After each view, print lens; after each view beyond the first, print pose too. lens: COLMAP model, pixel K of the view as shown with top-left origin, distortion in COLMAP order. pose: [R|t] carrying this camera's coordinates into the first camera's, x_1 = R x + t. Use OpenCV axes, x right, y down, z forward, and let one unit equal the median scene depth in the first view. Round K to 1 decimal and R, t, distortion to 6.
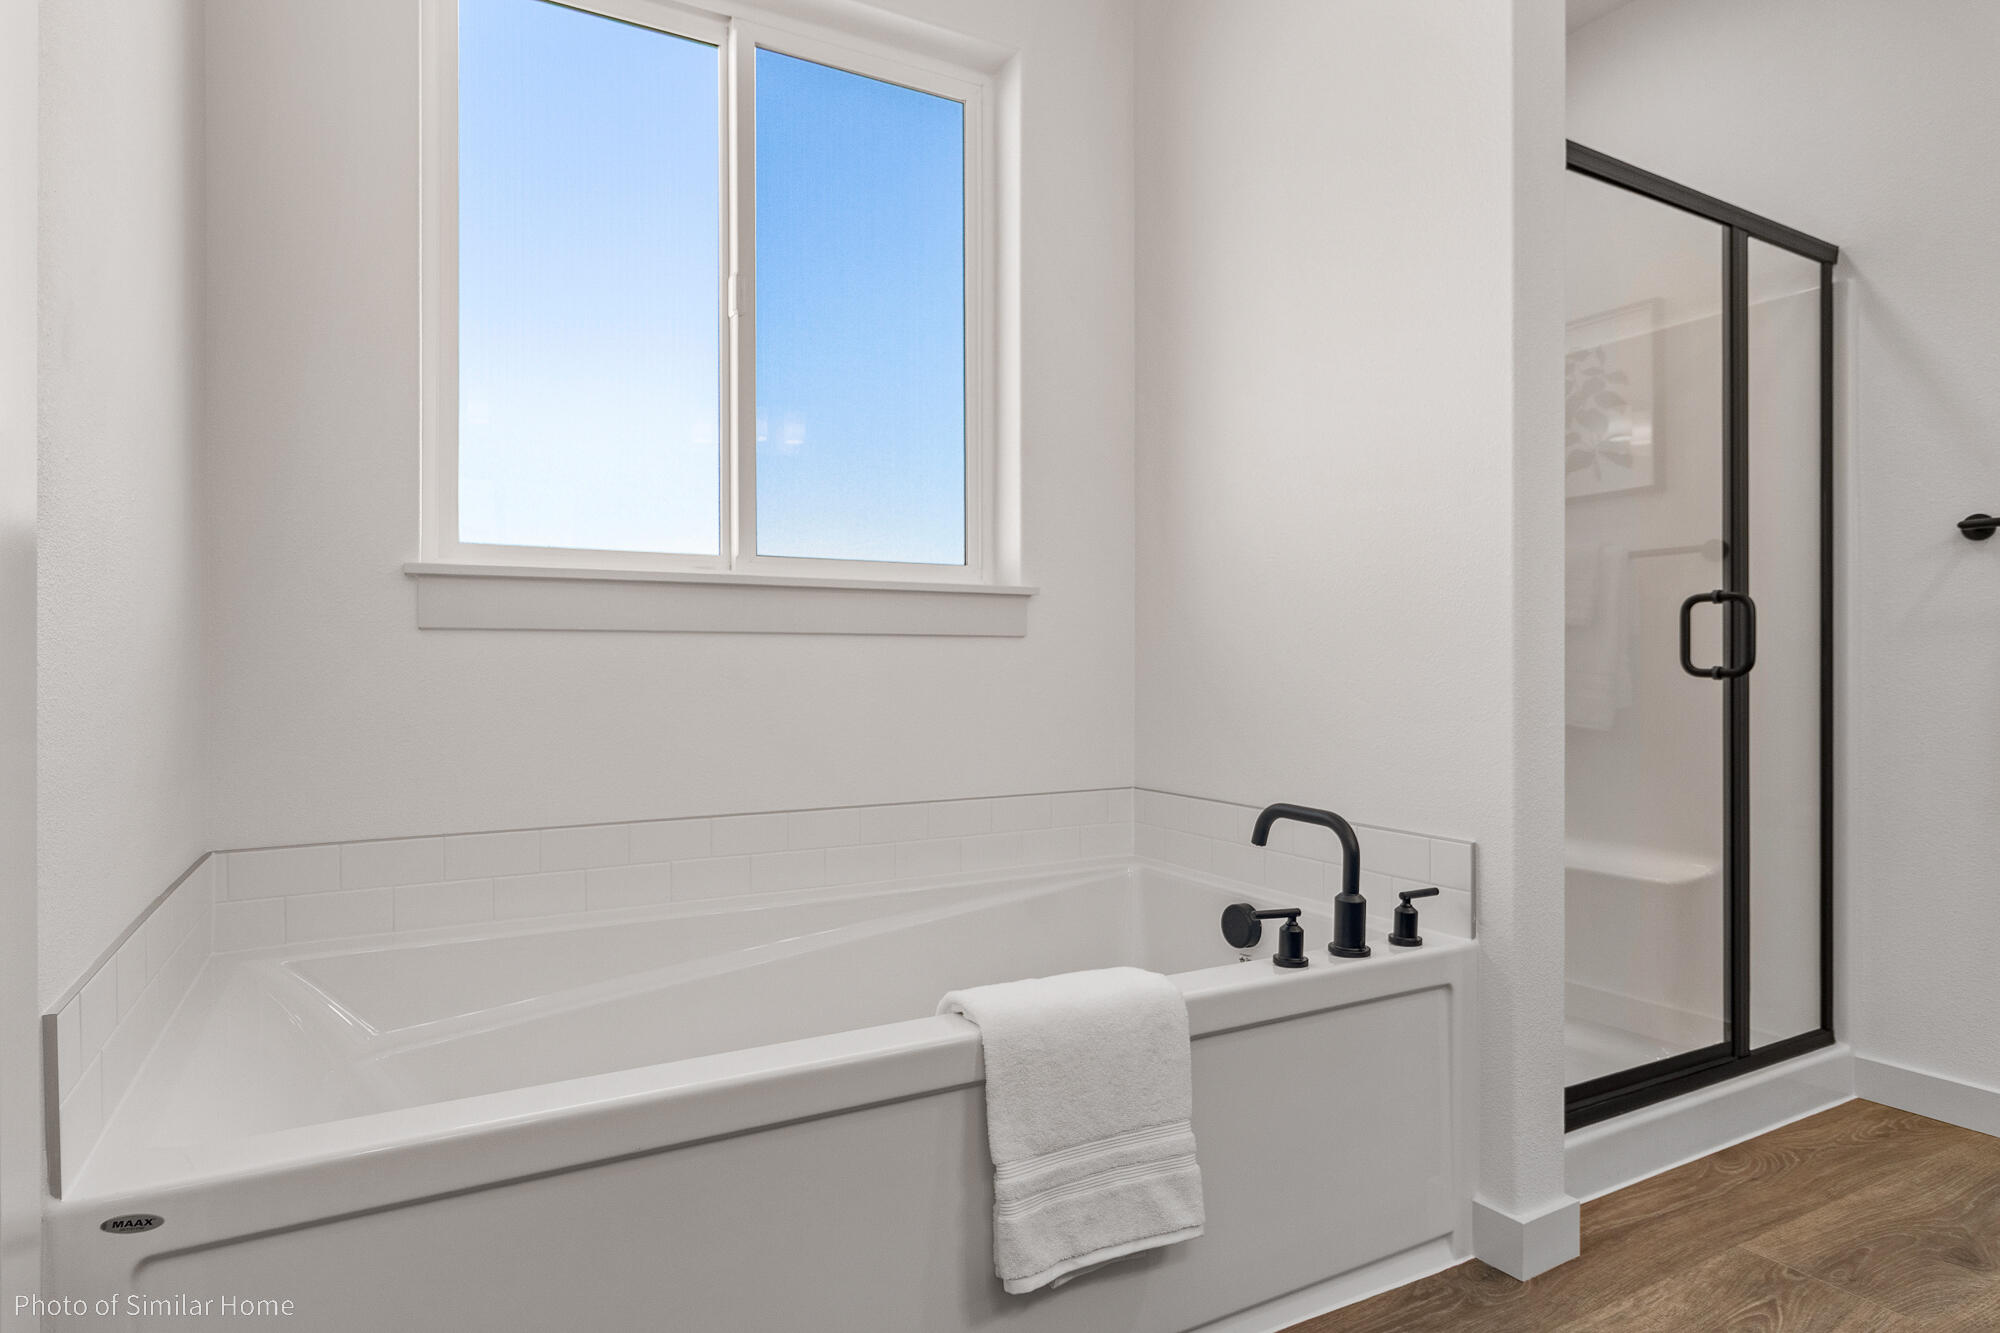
lens RADIAL K [[1034.9, 0, 996.1], [0, 1034.9, 677.0], [0, 0, 1]] dist [0.001191, 0.000004]
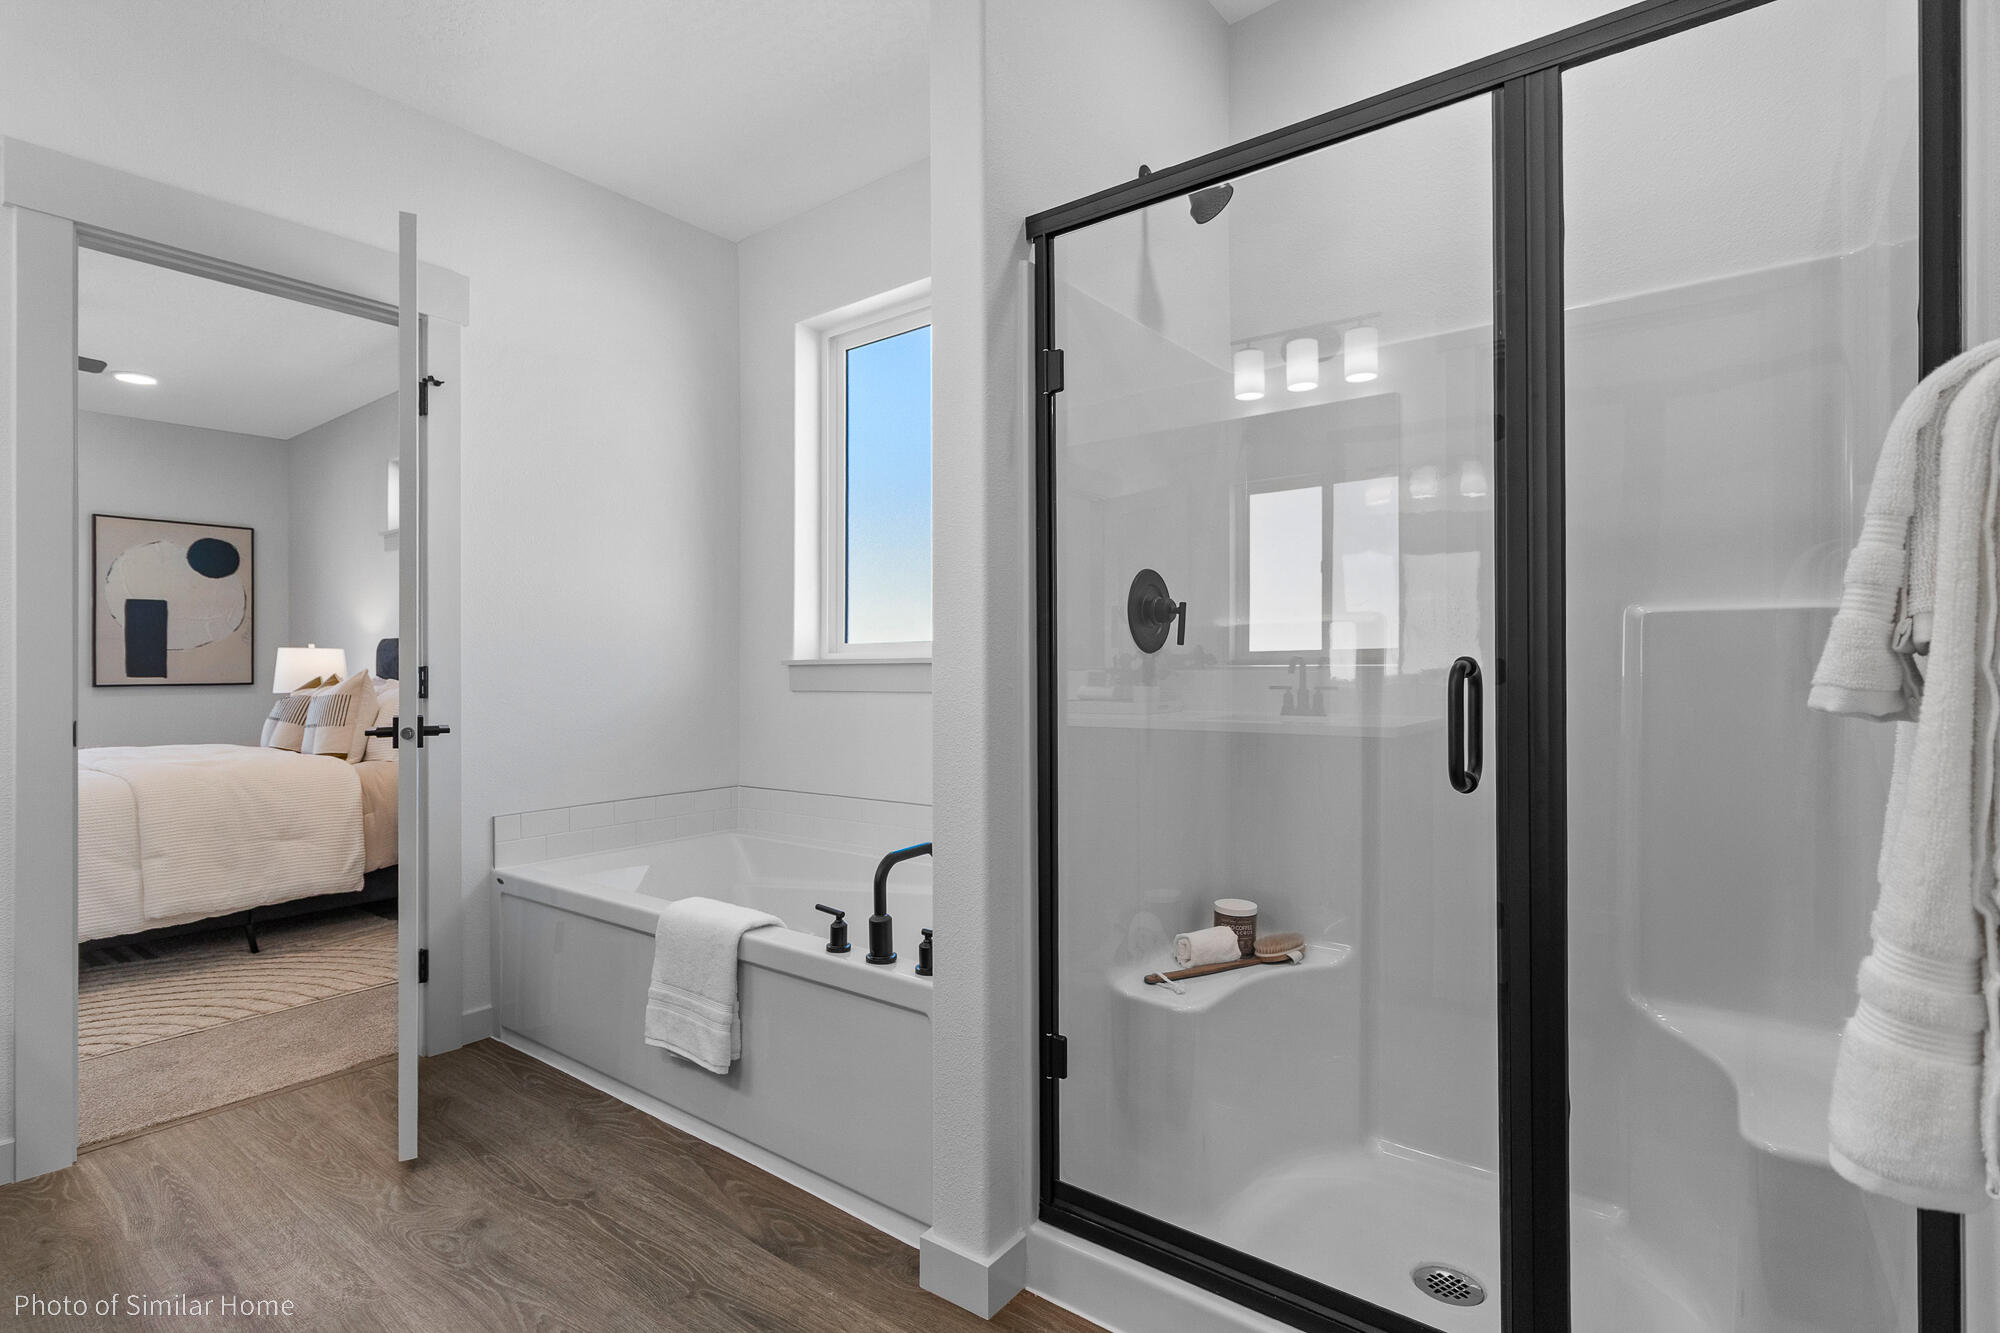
lens RADIAL K [[932.7, 0, 1003.4], [0, 932.7, 678.4], [0, 0, 1]] dist [0.000772, 0.000107]
pose [[0.434356, 0.006978, -0.900714, 0.854098], [-0.004682, 0.999974, 0.005489, -0.054863], [0.900729, 0.001833, 0.434377, 0.367515]]
